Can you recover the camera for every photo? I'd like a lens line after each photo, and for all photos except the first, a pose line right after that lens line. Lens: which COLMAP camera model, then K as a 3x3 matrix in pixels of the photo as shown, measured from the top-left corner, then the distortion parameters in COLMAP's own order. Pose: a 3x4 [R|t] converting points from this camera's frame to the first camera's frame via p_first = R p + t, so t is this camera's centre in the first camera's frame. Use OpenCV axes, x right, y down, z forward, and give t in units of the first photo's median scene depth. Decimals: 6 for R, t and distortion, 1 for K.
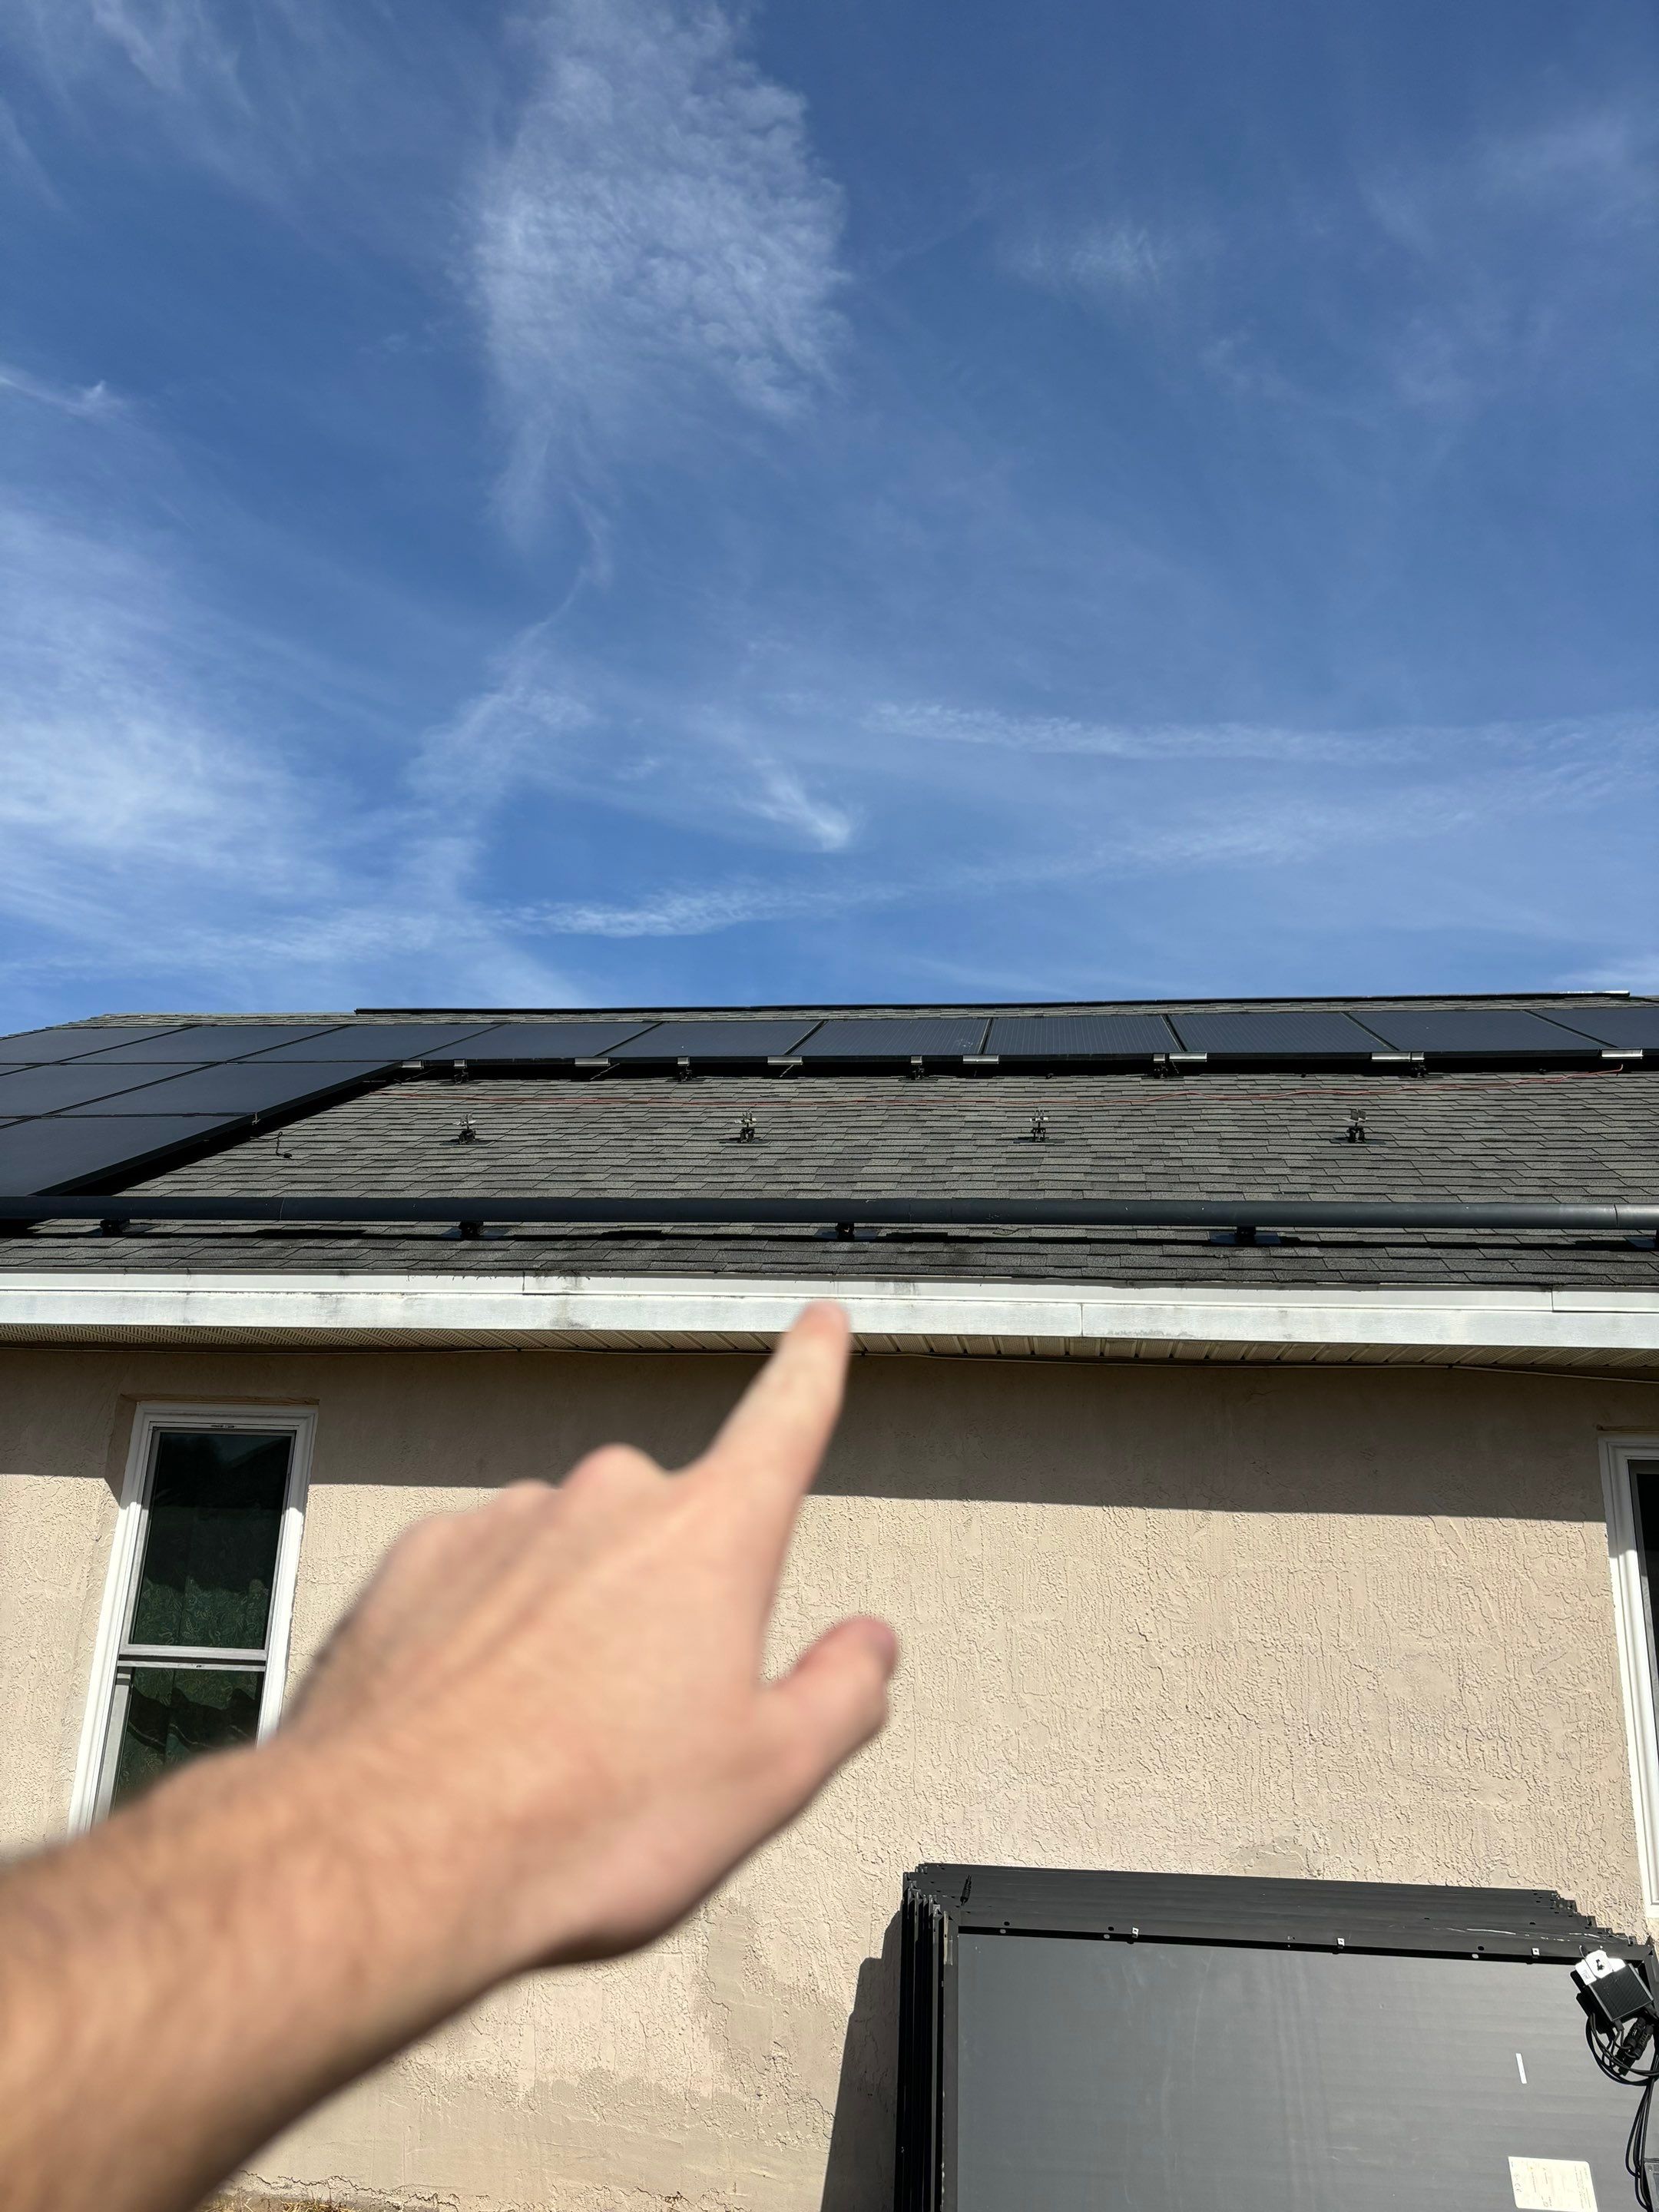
lens RADIAL K [[1650.6, 0, 802.1], [0, 1650.6, 1103.1], [0, 0, 1]] dist [0.048247, -0.057255]
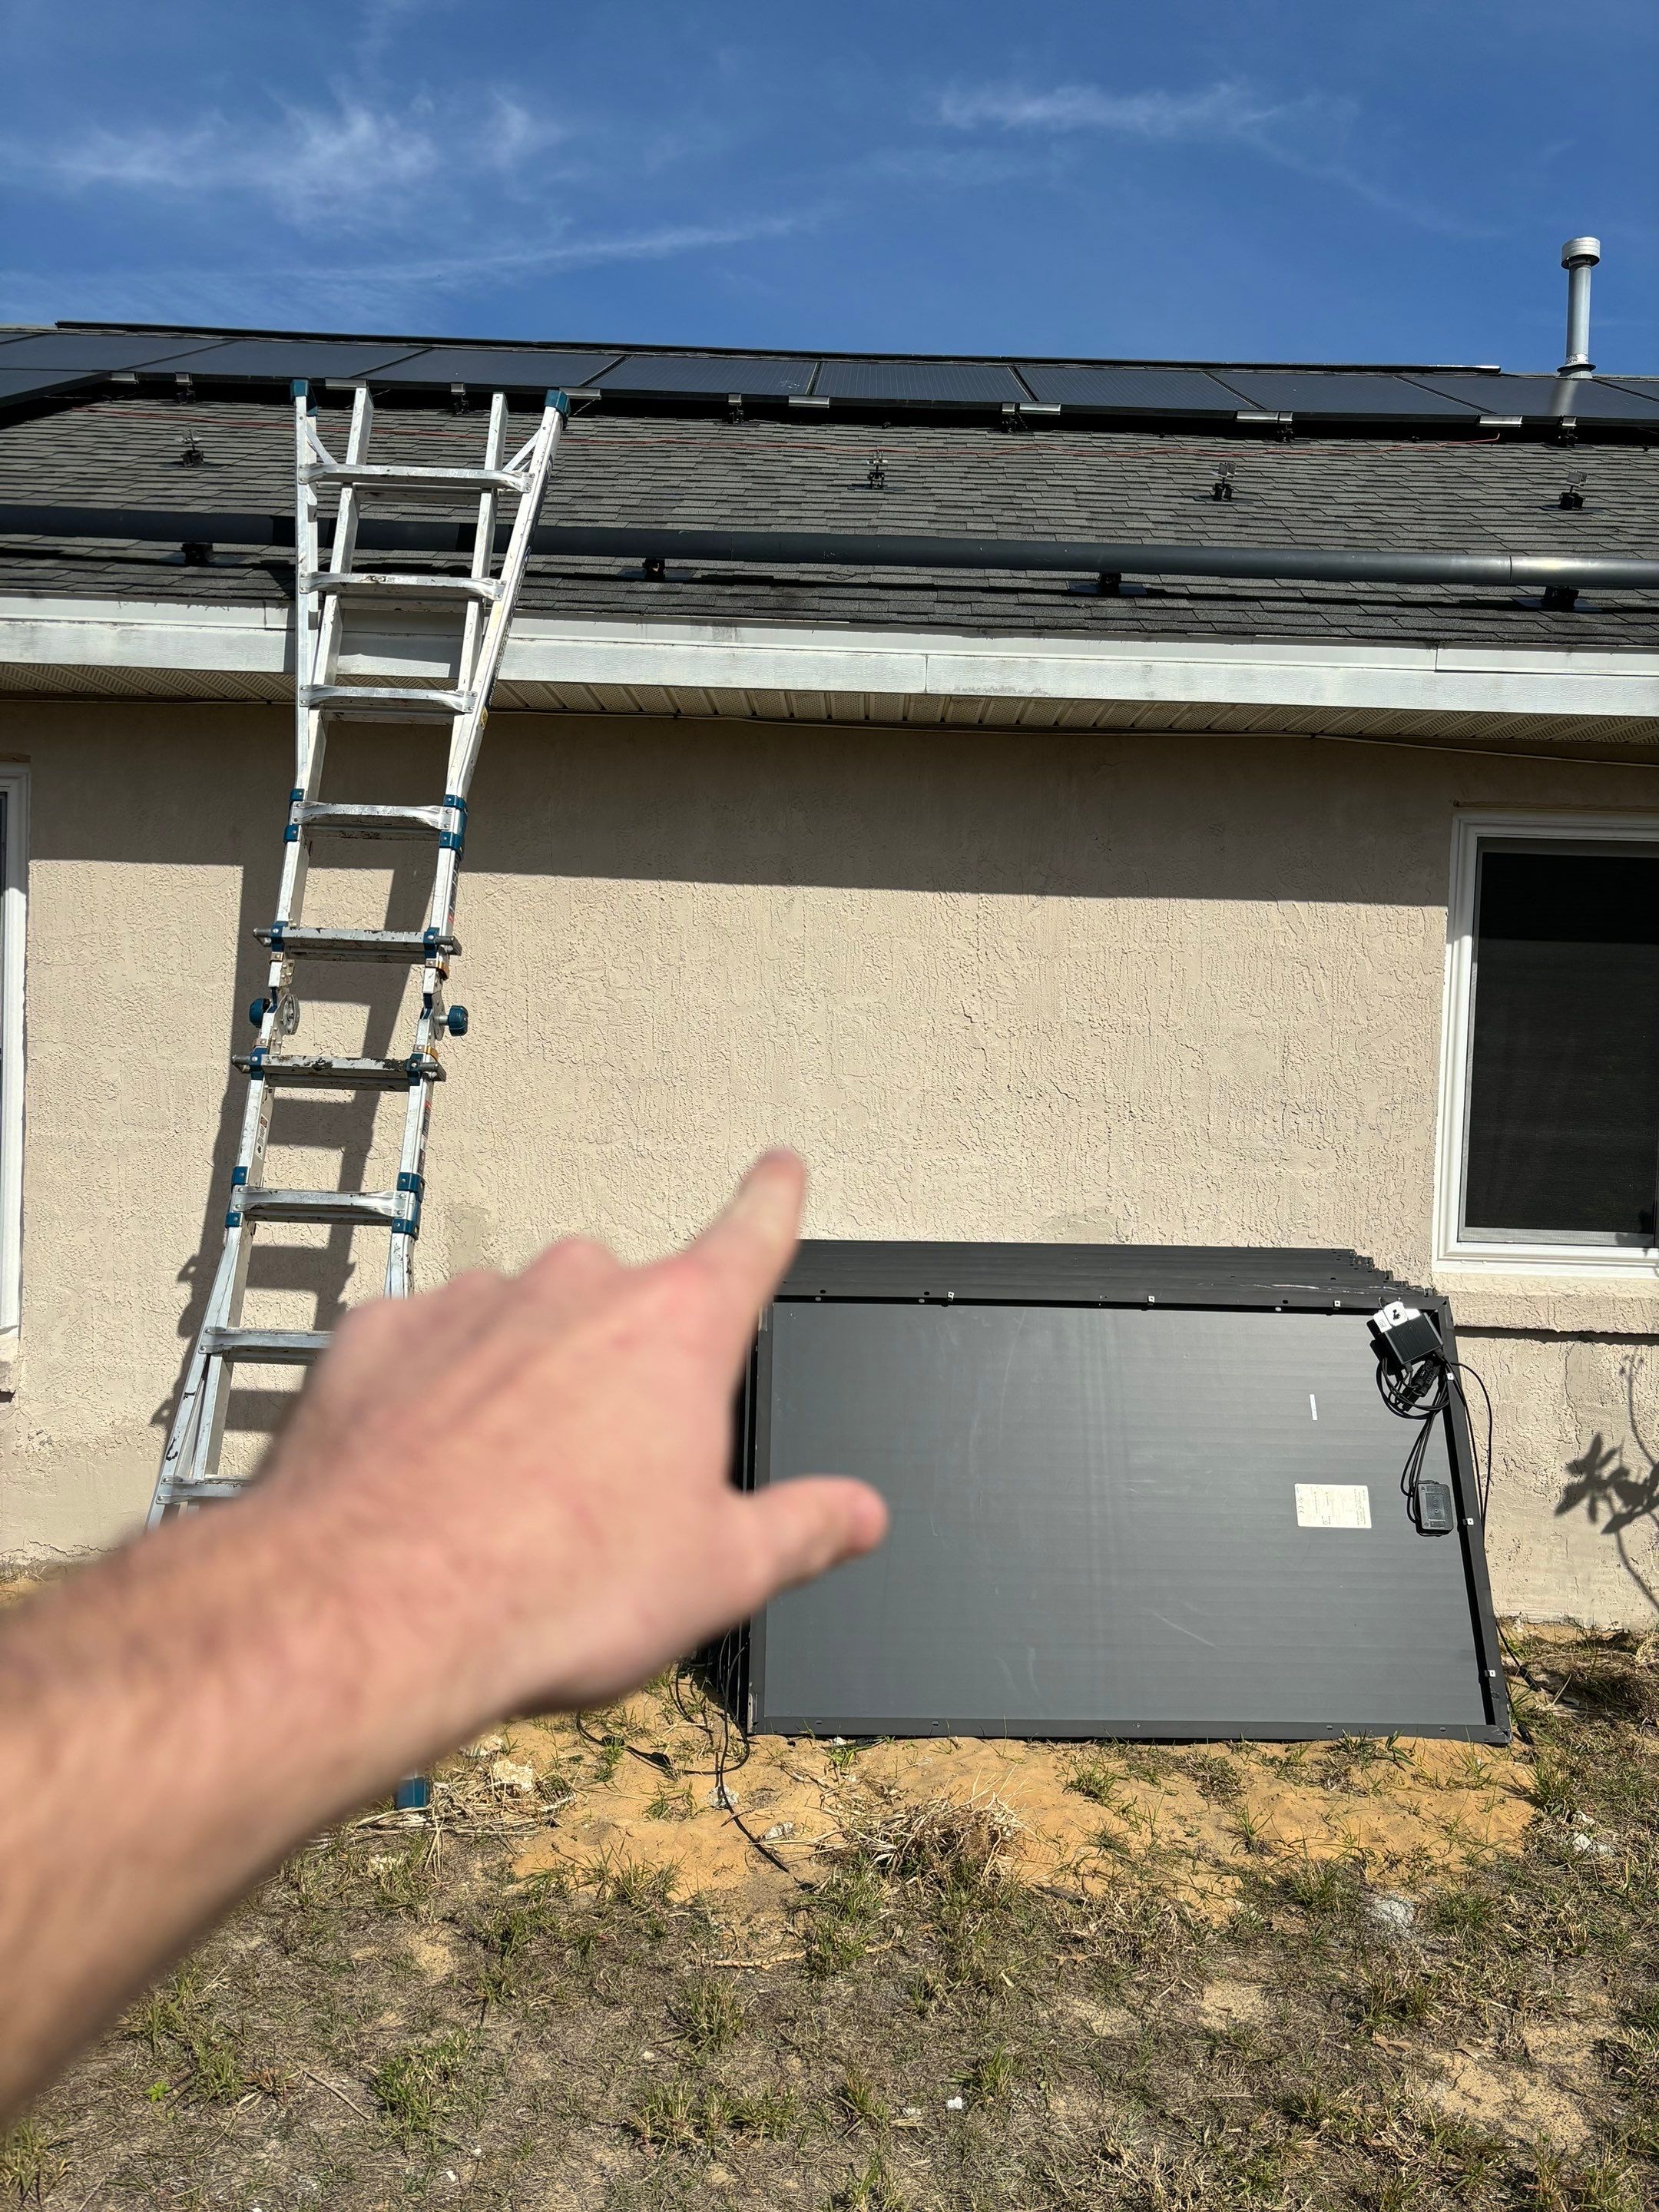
lens RADIAL K [[1650.6, 0, 802.1], [0, 1650.6, 1103.1], [0, 0, 1]] dist [0.048247, -0.057255]
pose [[0.993181, -0.010553, 0.116108, -0.000314], [-0.029049, 0.942086, 0.334110, 0.053353], [-0.112909, -0.335205, 0.935355, 0.107921]]
